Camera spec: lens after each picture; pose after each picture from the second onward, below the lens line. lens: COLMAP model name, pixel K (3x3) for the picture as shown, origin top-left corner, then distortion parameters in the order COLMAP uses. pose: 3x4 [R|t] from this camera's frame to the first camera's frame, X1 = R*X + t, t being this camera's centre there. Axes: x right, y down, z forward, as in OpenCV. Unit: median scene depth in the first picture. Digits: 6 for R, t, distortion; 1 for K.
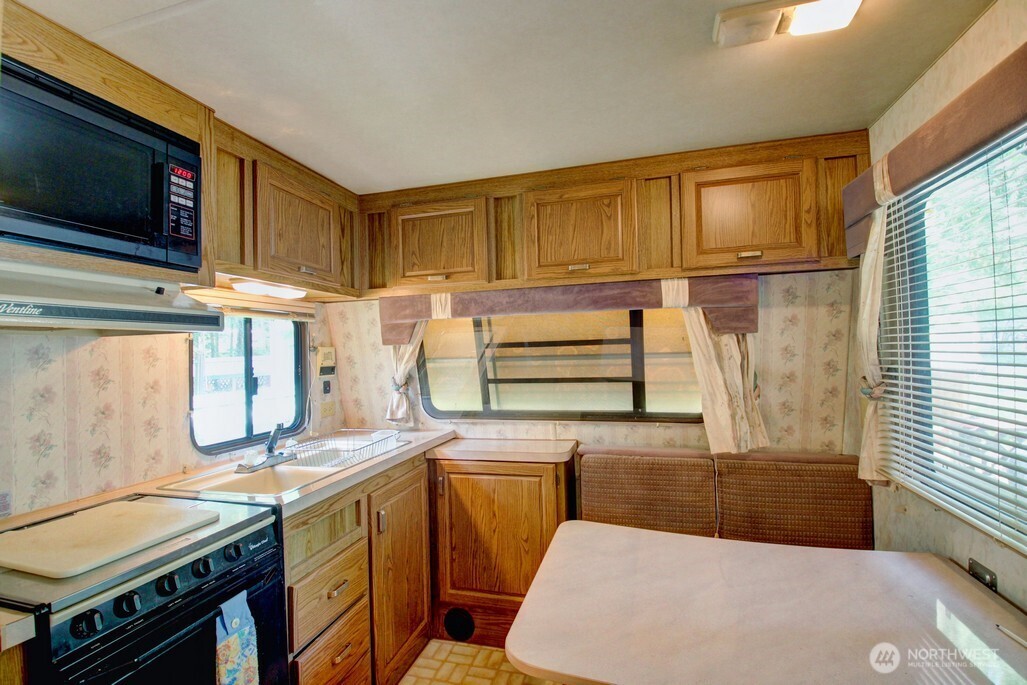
lens RADIAL K [[476.6, 0, 509.1], [0, 476.6, 344.6], [0, 0, 1]] dist [0.020844, -0.034674]
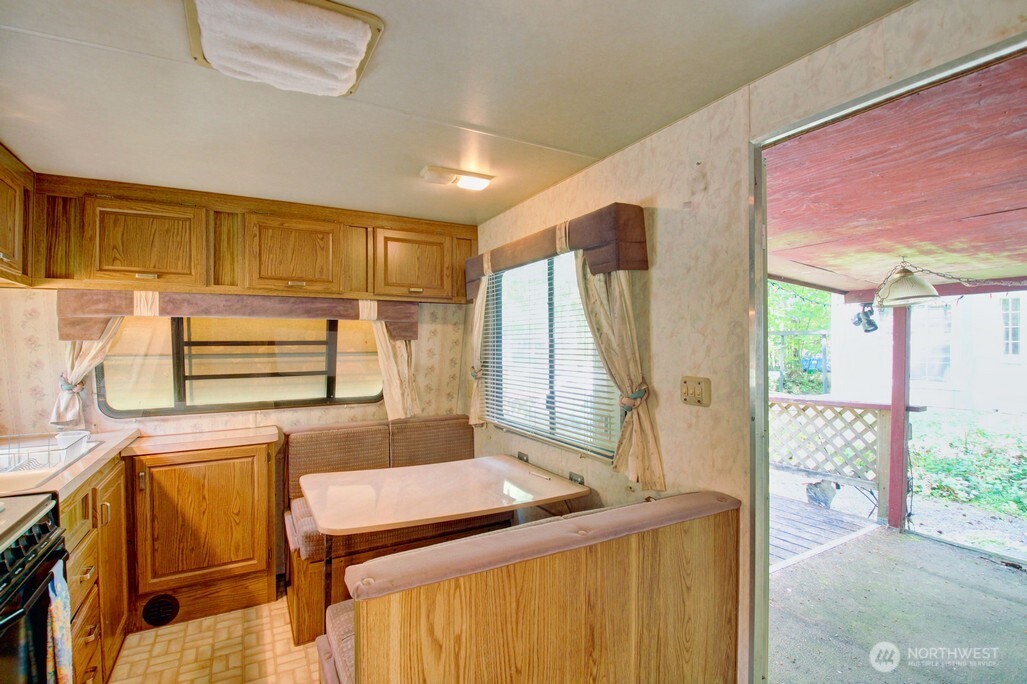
lens RADIAL K [[475.2, 0, 510.5], [0, 475.2, 343.9], [0, 0, 1]] dist [0.022575, -0.034630]
pose [[0.706643, 0.023958, 0.707165, -0.335418], [-0.020749, 0.999698, -0.013135, 0.002532], [-0.707266, -0.005391, 0.706927, -0.286695]]
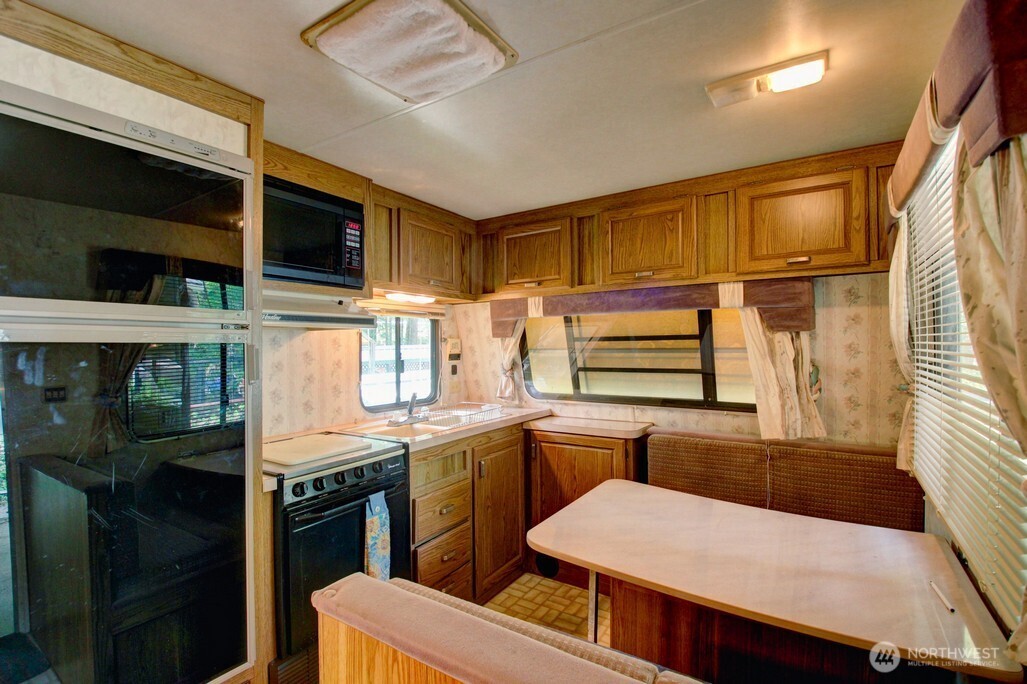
lens RADIAL K [[475.2, 0, 510.5], [0, 475.2, 343.9], [0, 0, 1]] dist [0.022575, -0.034630]
pose [[0.954687, 0.015970, -0.297183, 0.178679], [-0.011305, 0.999785, 0.017408, -0.005929], [0.297397, -0.013260, 0.954662, -0.220389]]
